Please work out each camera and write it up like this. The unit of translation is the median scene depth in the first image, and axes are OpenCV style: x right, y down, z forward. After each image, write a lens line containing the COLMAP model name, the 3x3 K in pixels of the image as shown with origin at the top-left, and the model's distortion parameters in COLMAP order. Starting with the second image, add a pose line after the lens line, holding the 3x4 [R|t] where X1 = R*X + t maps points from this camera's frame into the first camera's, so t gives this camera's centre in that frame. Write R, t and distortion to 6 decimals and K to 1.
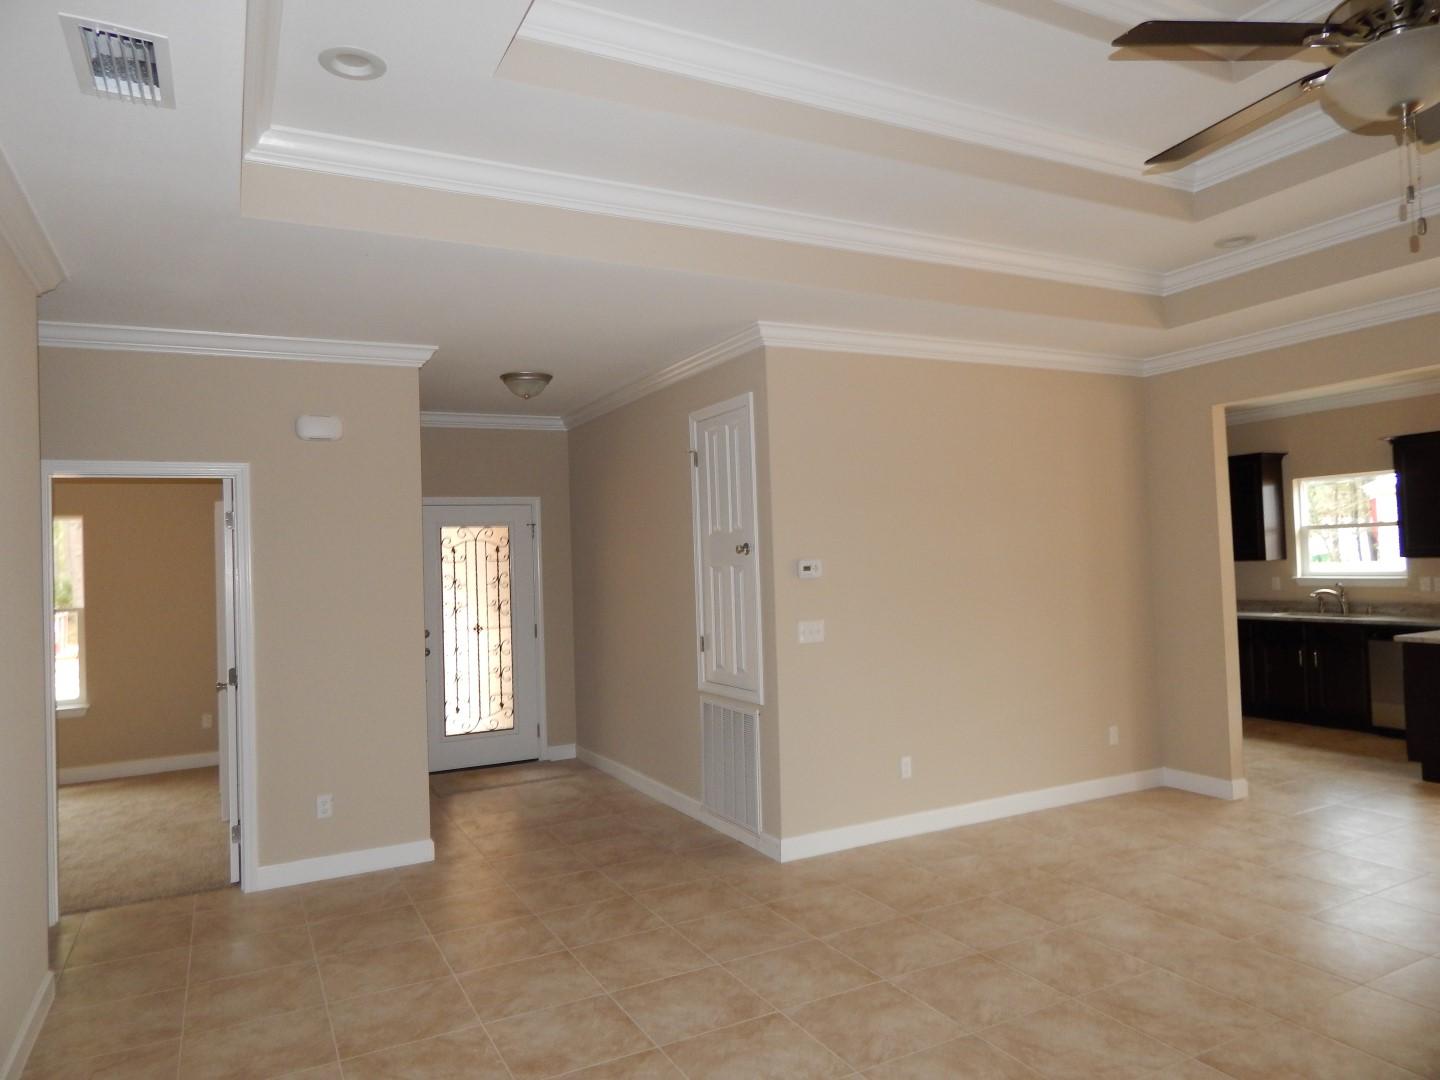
lens RADIAL K [[941.1, 0, 713.8], [0, 941.1, 513.5], [0, 0, 1]] dist [-0.000867, -0.000027]
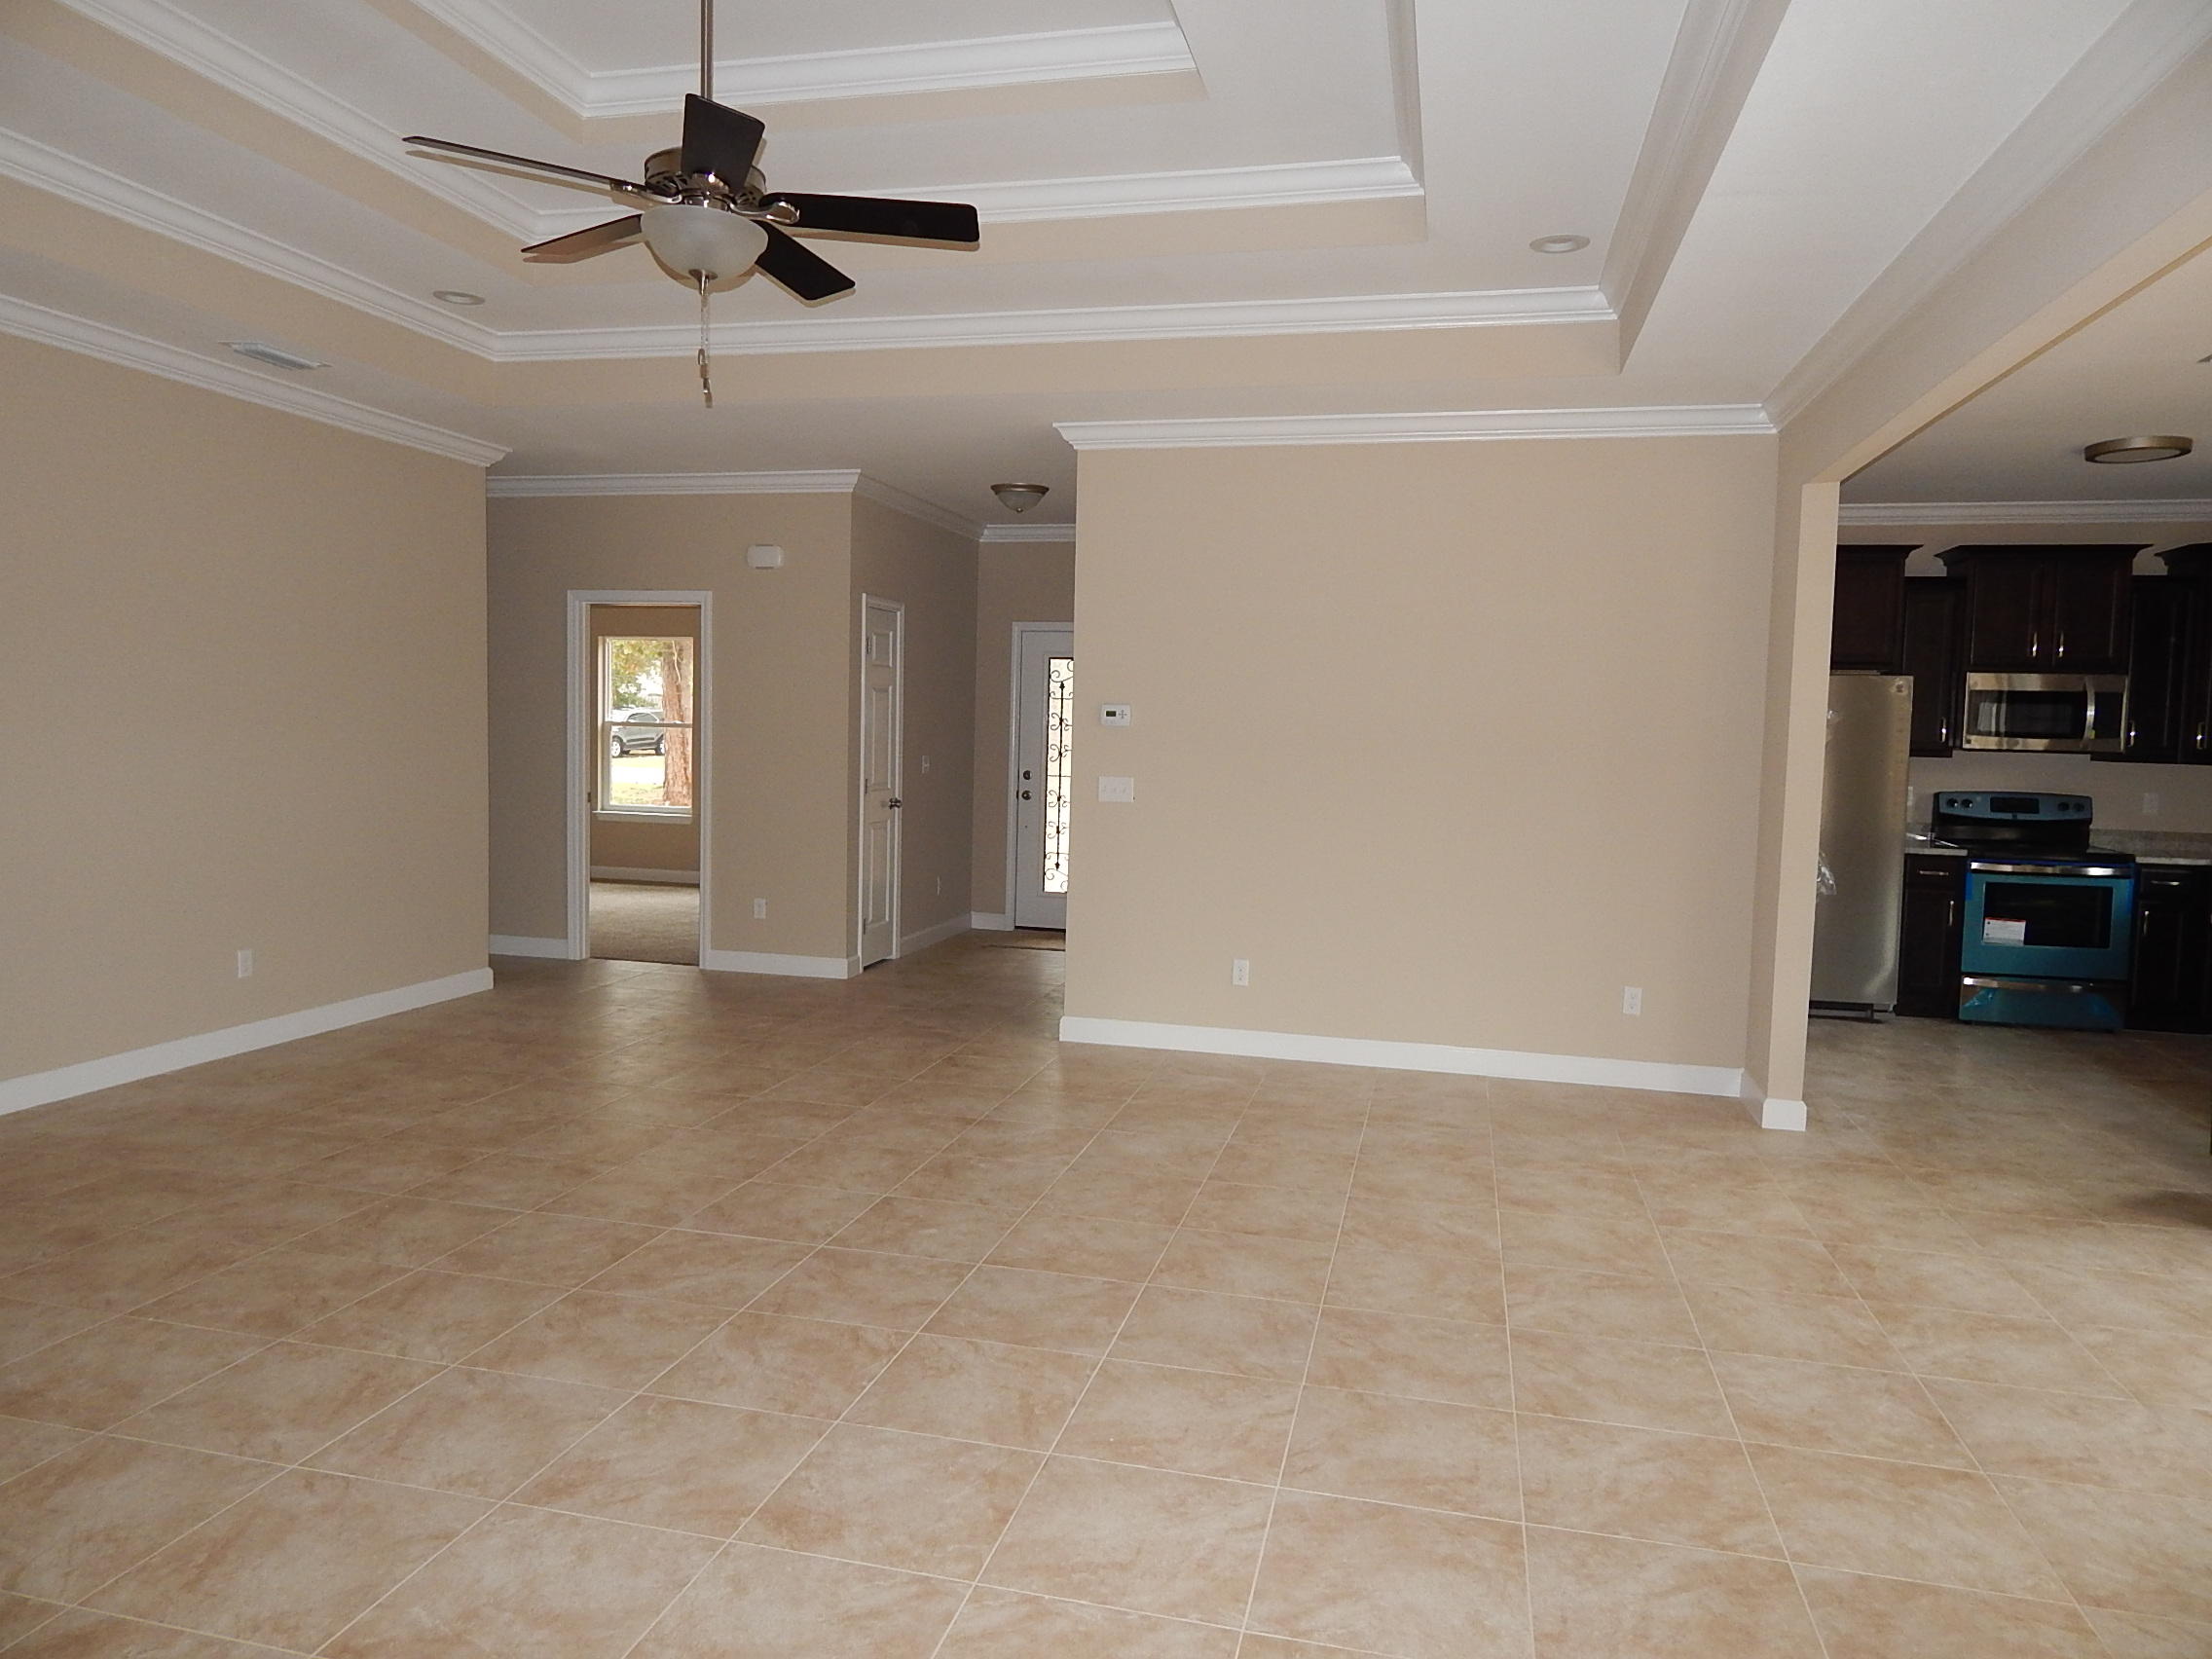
lens RADIAL K [[1445.6, 0, 1112.5], [0, 1445.6, 807.9], [0, 0, 1]] dist [-0.000867, -0.000027]
pose [[0.753857, 0.093582, -0.650339, 0.941508], [-0.021137, 0.992747, 0.118352, -0.011856], [0.656698, -0.075474, 0.750368, 0.018773]]
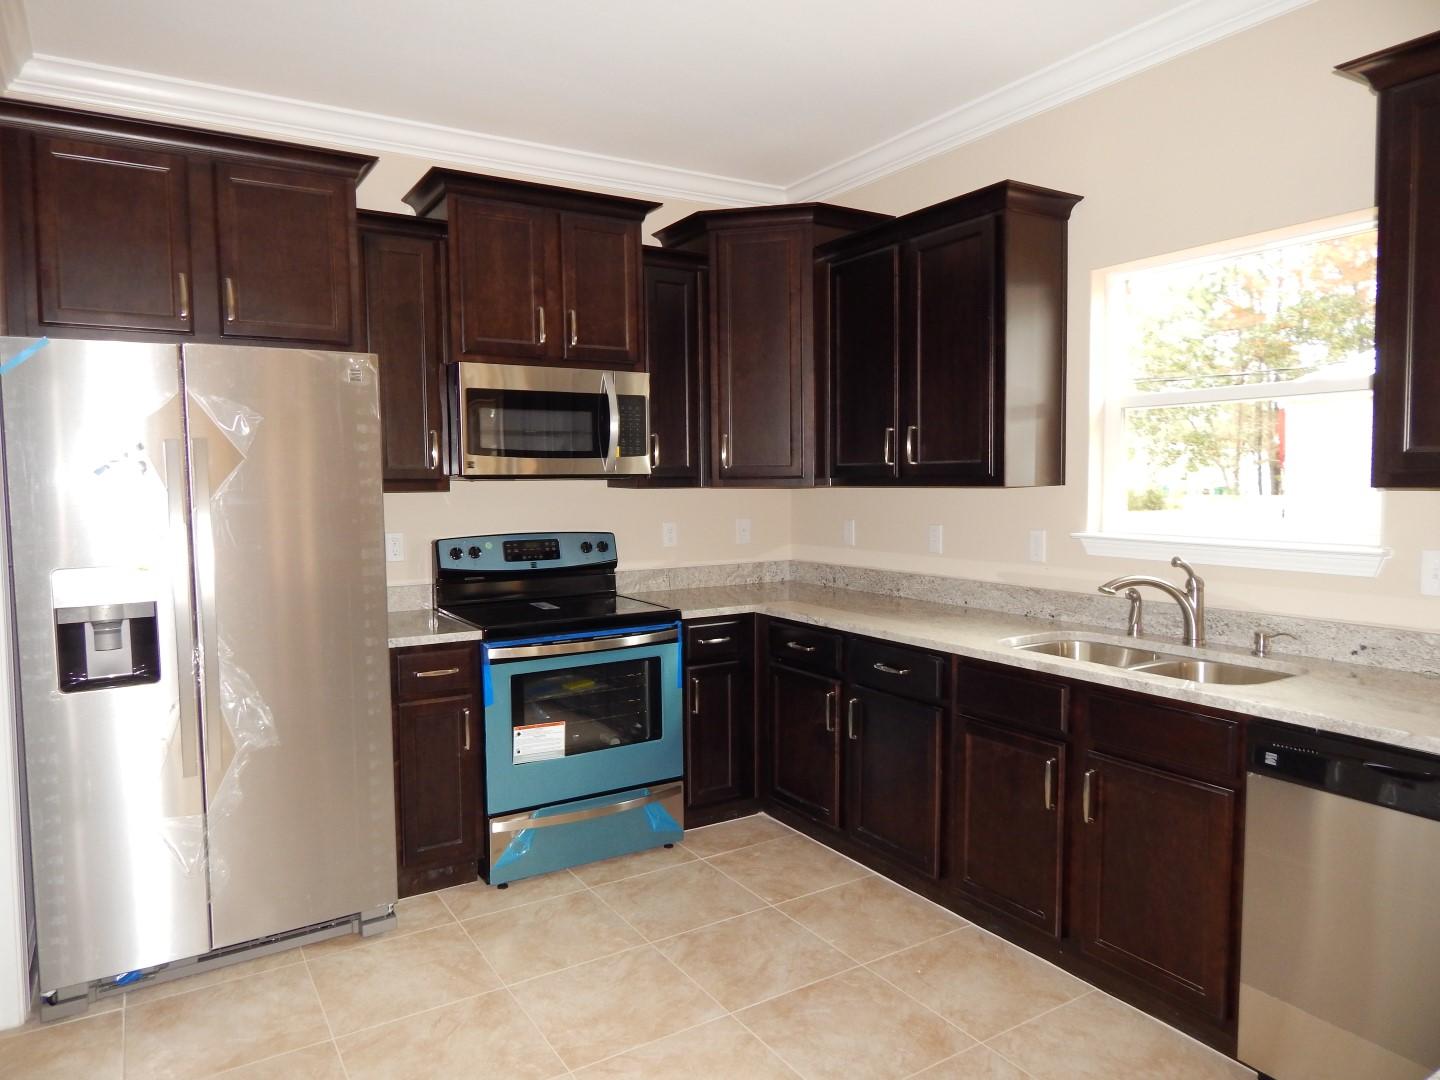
lens RADIAL K [[941.1, 0, 732.0], [0, 941.1, 518.8], [0, 0, 1]] dist [-0.000867, -0.000027]
pose [[0.995791, 0.019953, 0.089456, 0.750107], [-0.027945, 0.995640, 0.088996, 0.052554], [-0.087290, -0.091121, 0.992007, 1.078739]]
